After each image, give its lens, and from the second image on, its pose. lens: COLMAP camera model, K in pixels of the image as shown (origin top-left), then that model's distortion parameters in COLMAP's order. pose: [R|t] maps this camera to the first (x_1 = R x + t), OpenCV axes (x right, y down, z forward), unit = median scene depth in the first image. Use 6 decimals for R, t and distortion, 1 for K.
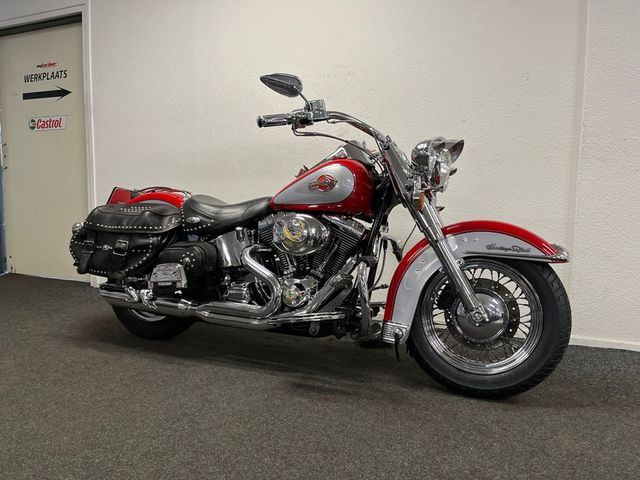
lens RADIAL K [[469.5, 0, 320.0], [0, 469.5, 240.0], [0, 0, 1]] dist [0.041361, -0.001996]
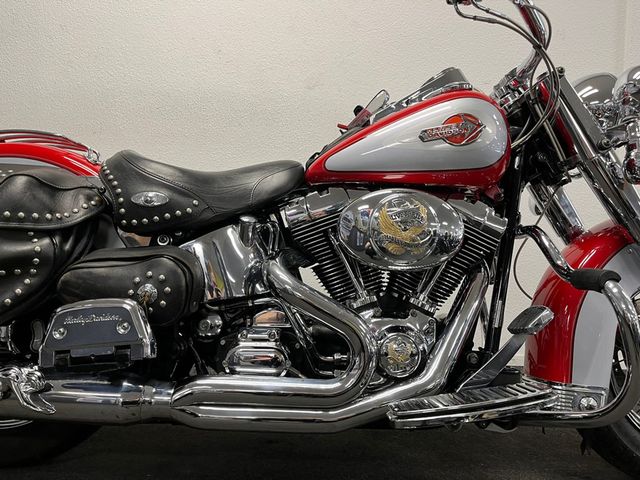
lens RADIAL K [[469.5, 0, 320.0], [0, 469.5, 240.0], [0, 0, 1]] dist [0.041361, -0.001996]
pose [[0.903951, -0.006706, 0.427583, -0.312198], [0.012008, 0.999881, -0.009703, 0.002923], [-0.427467, 0.013905, 0.903924, 0.516857]]
